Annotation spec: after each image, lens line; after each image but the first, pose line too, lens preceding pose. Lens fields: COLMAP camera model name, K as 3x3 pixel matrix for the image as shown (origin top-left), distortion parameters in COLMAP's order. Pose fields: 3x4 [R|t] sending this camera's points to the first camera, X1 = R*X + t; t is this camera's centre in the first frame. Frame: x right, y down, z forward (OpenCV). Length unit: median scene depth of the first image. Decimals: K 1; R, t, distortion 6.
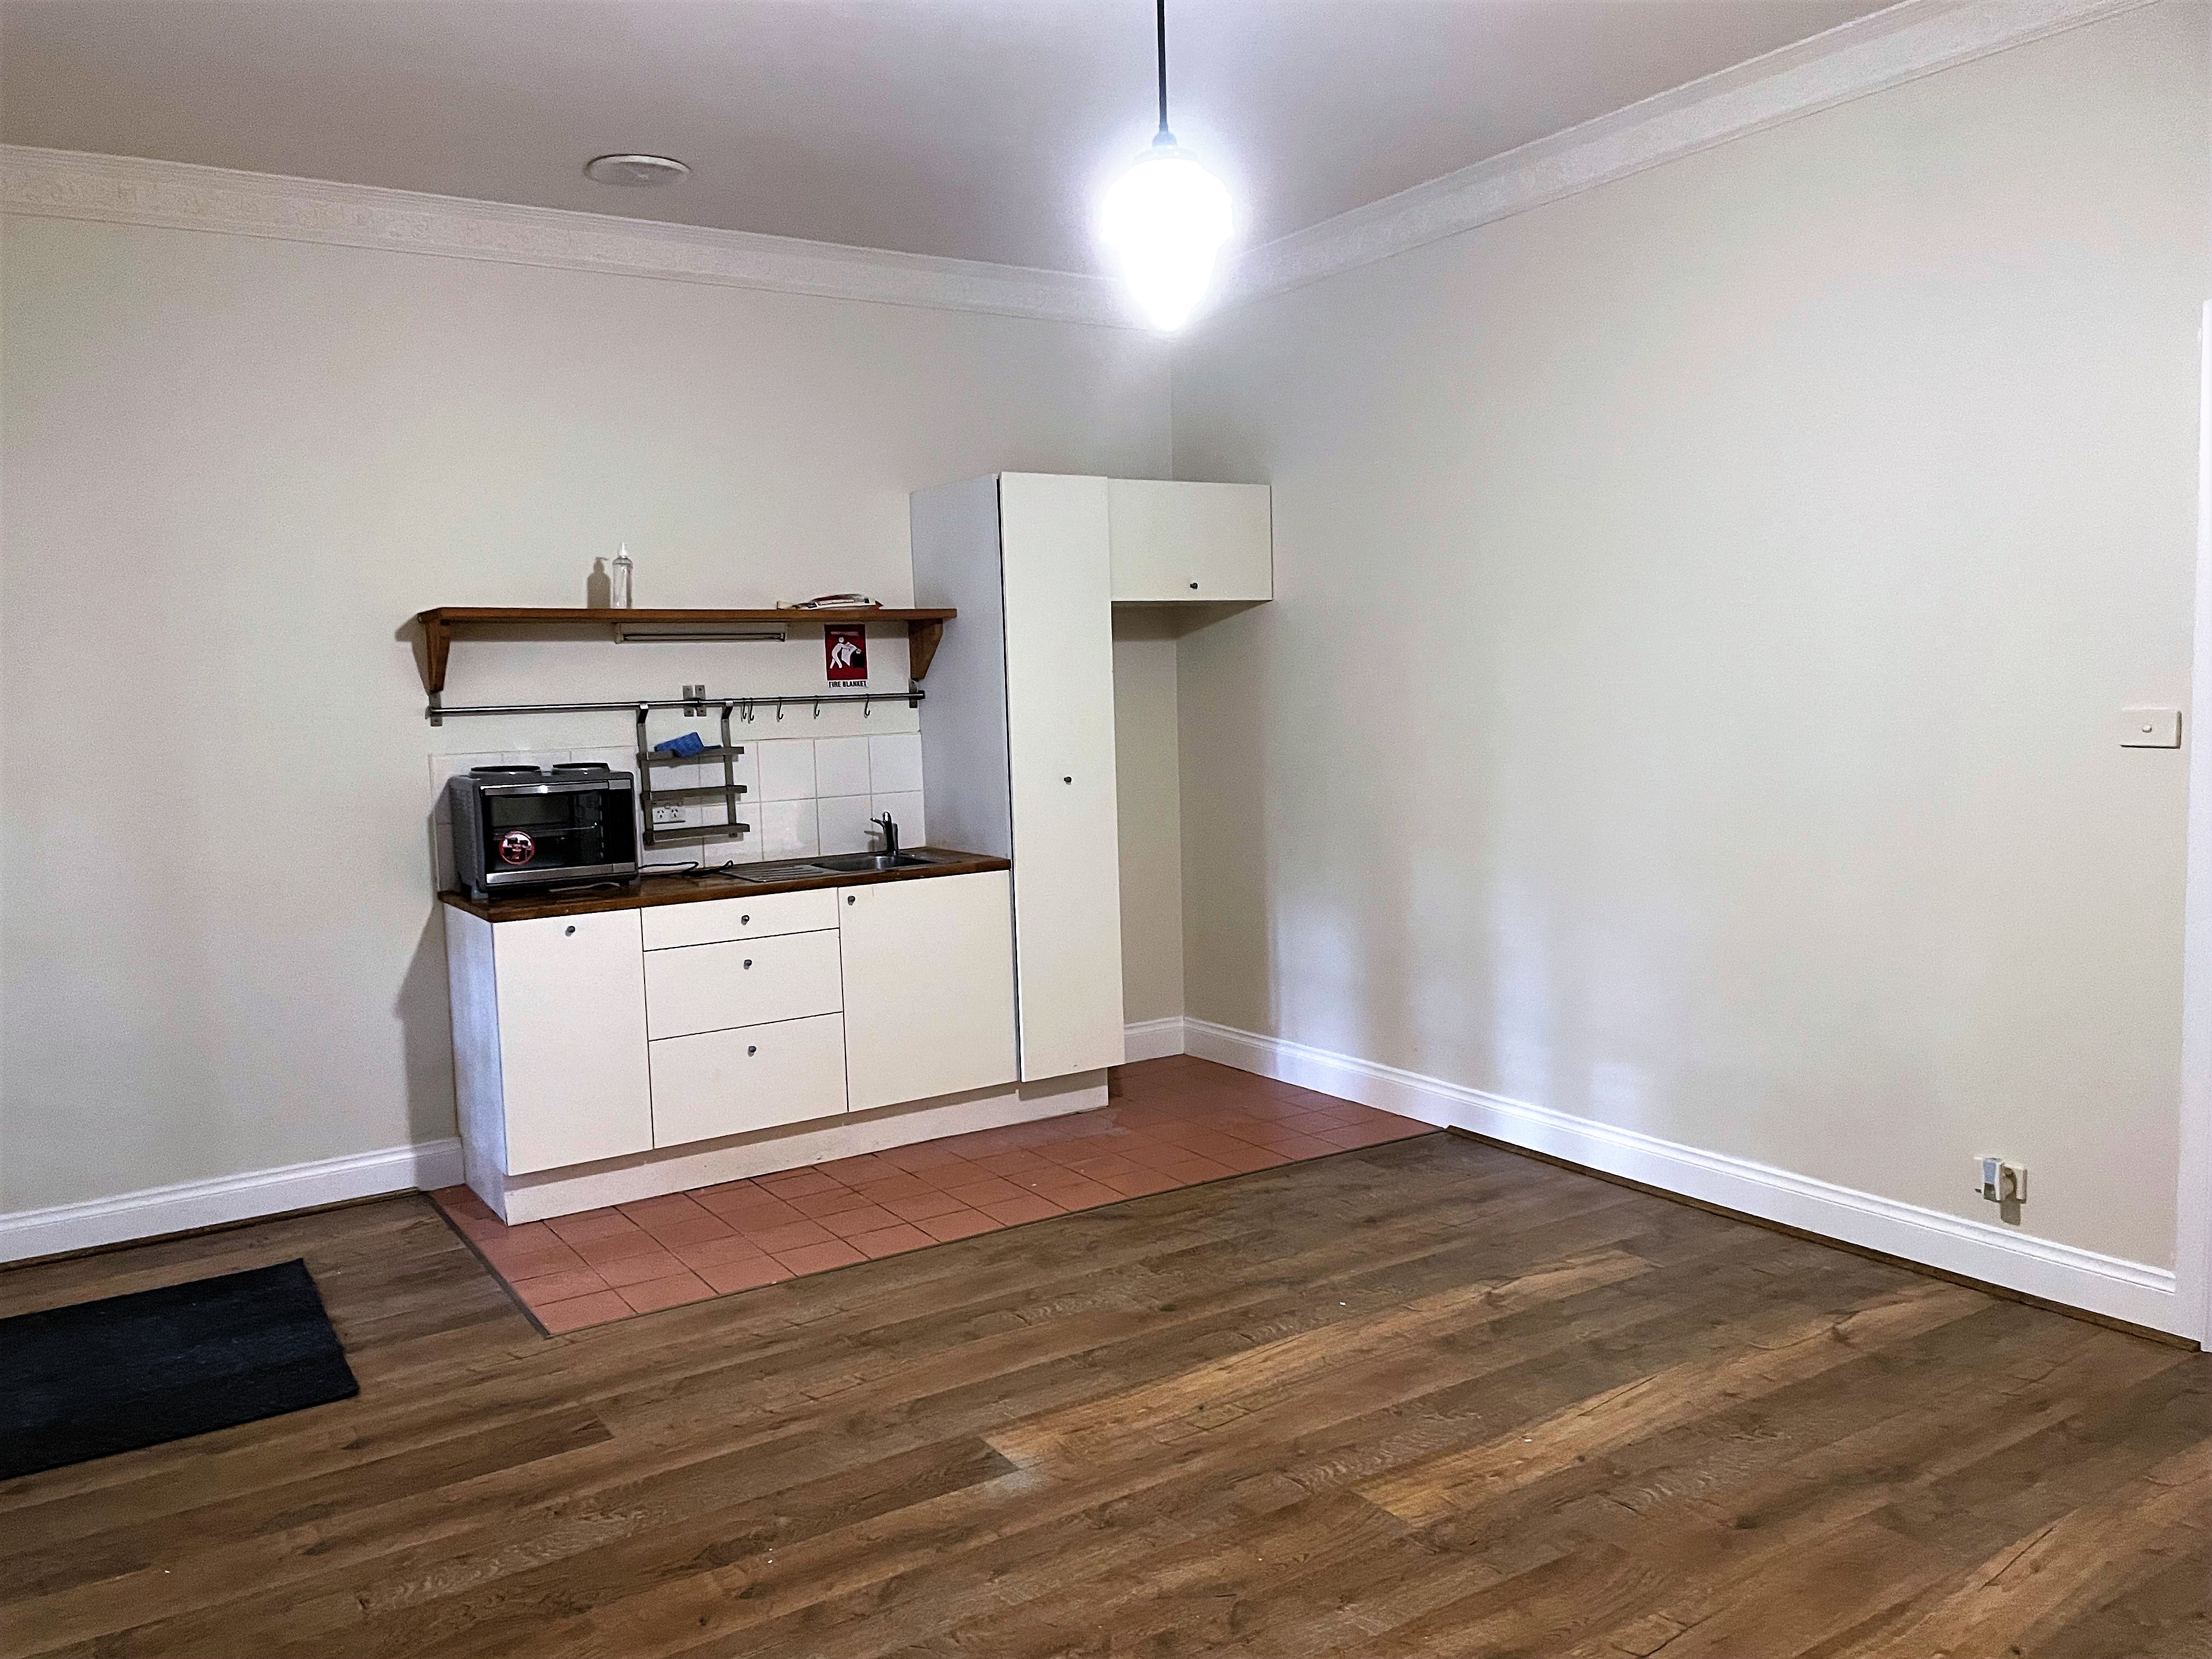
lens RADIAL K [[1680.9, 0, 1093.0], [0, 1680.9, 830.4], [0, 0, 1]] dist [0.111654, -0.144788]
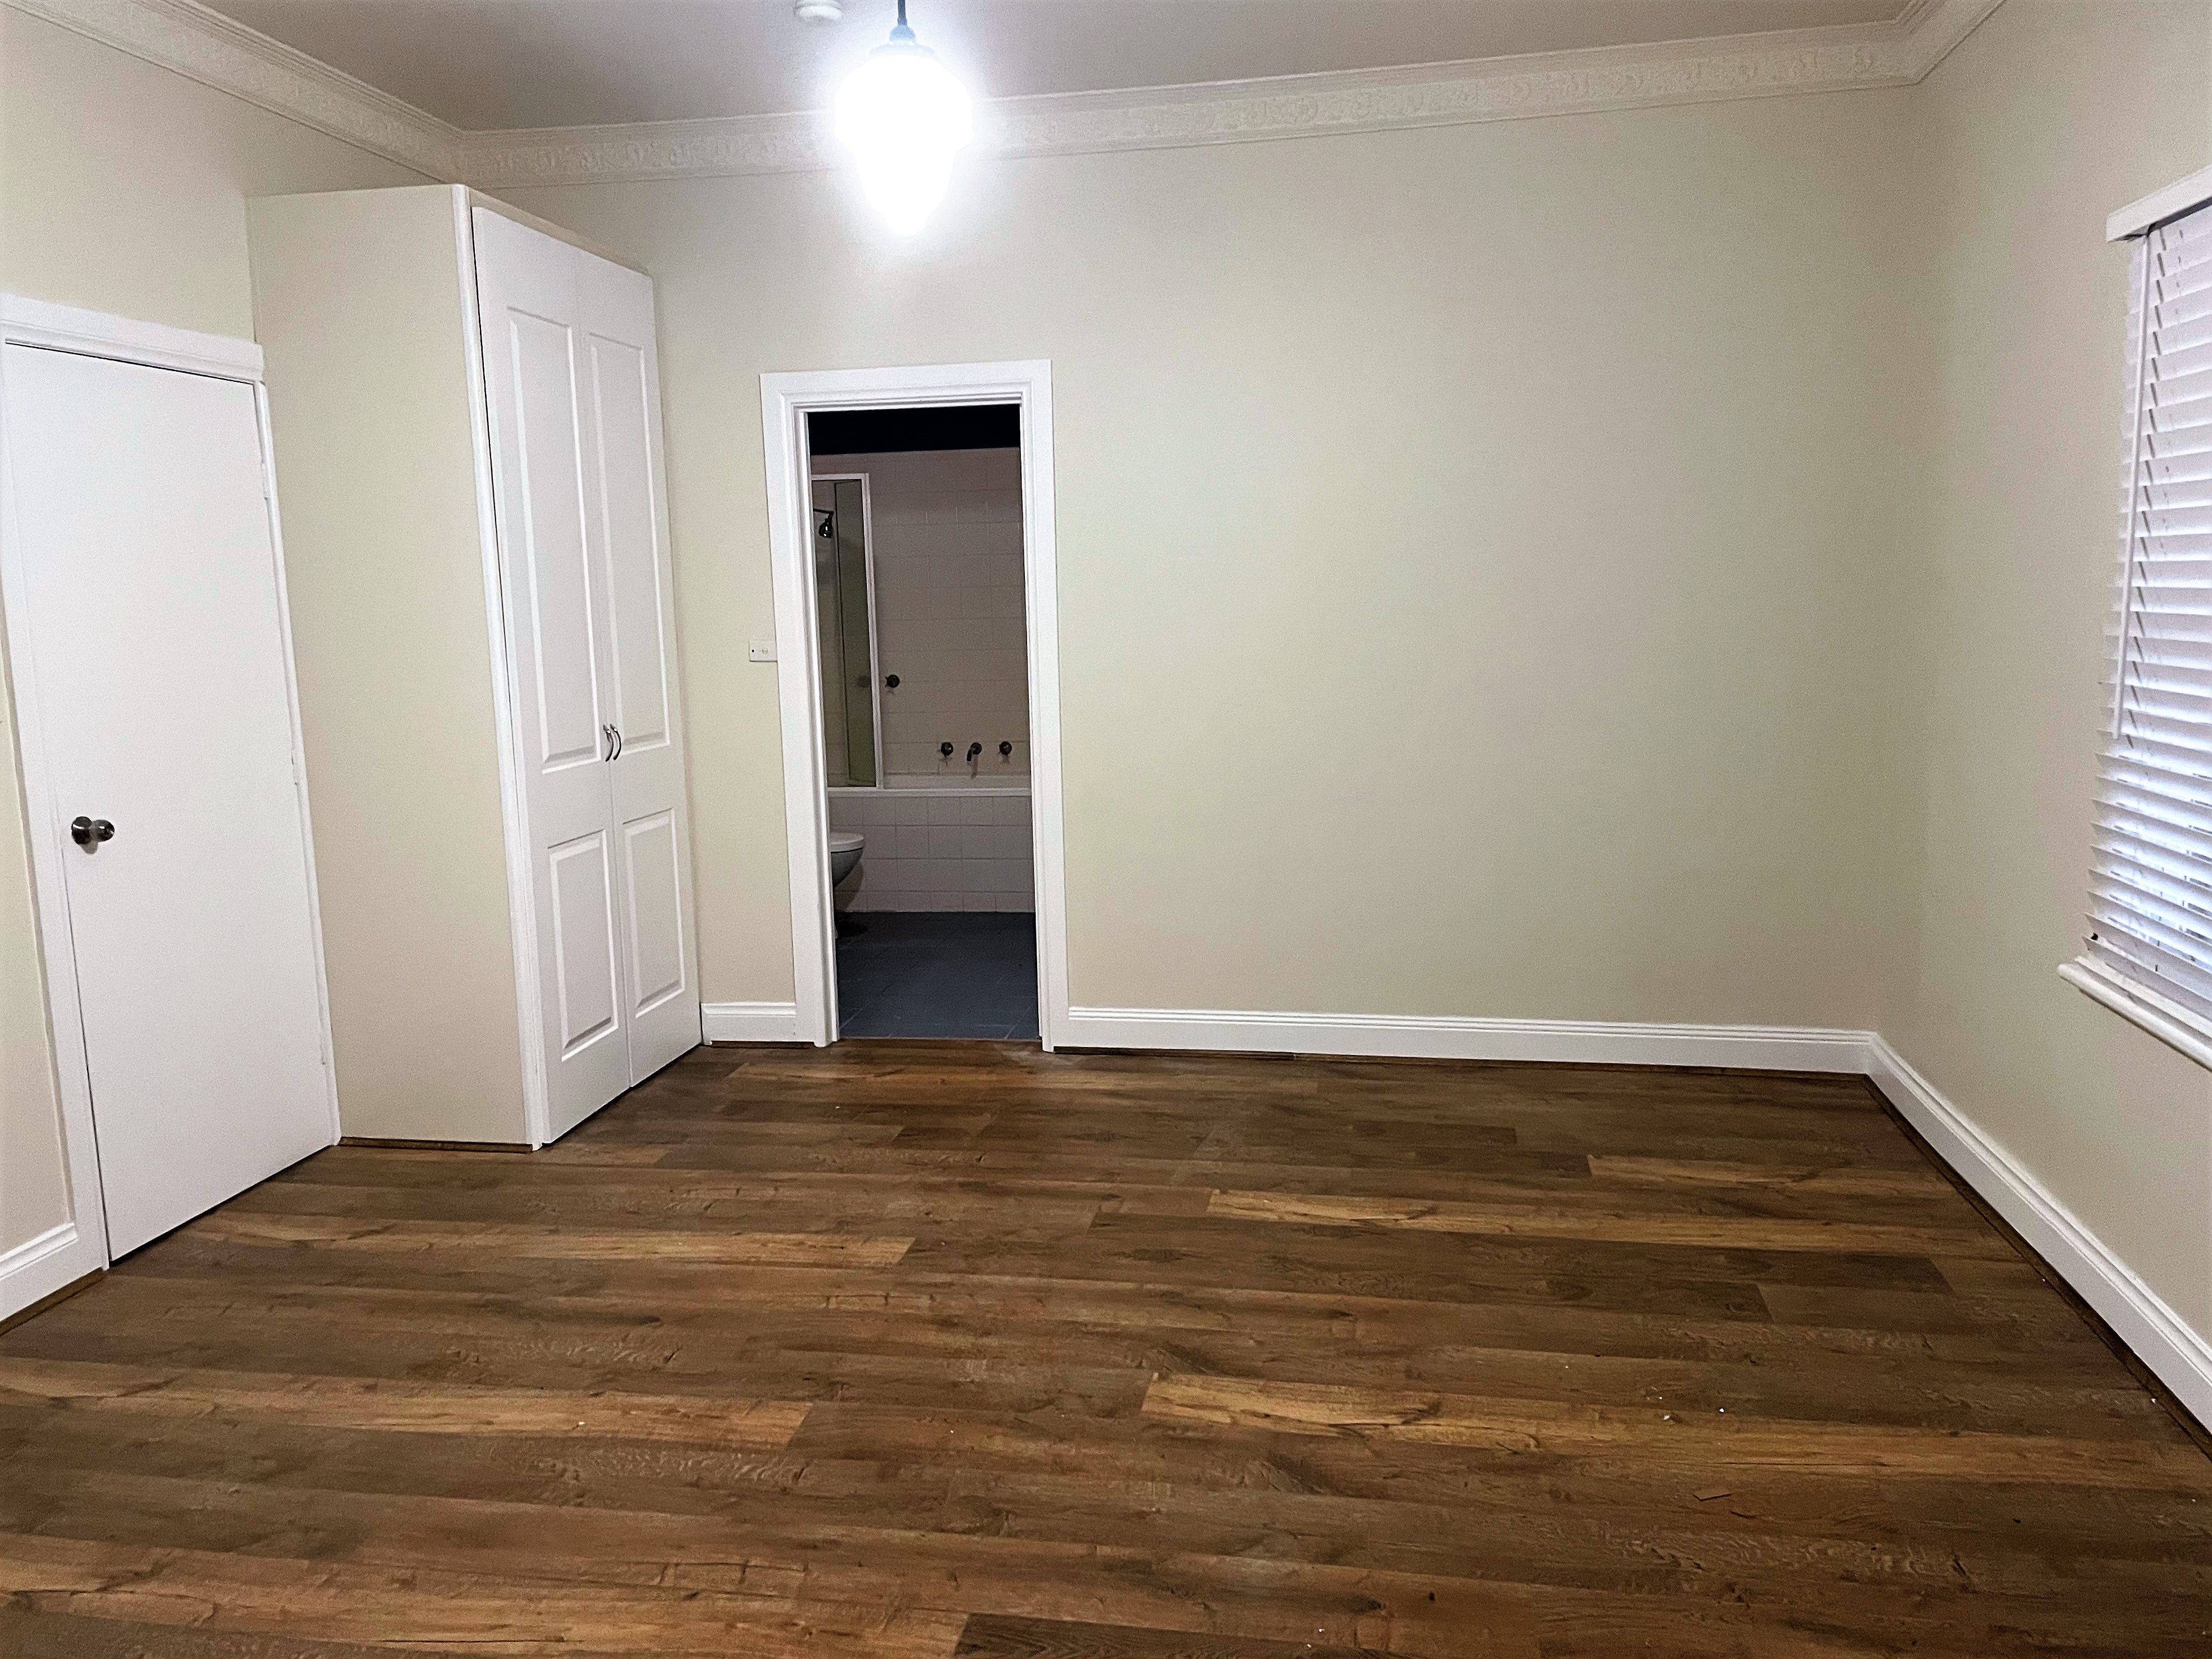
lens RADIAL K [[1681.1, 0, 1093.0], [0, 1681.1, 830.4], [0, 0, 1]] dist [0.111654, -0.144788]
pose [[-0.730438, -0.047512, 0.681325, -0.384165], [0.113566, 0.975240, 0.189760, -0.074701], [-0.673471, 0.215983, -0.706957, 0.921079]]
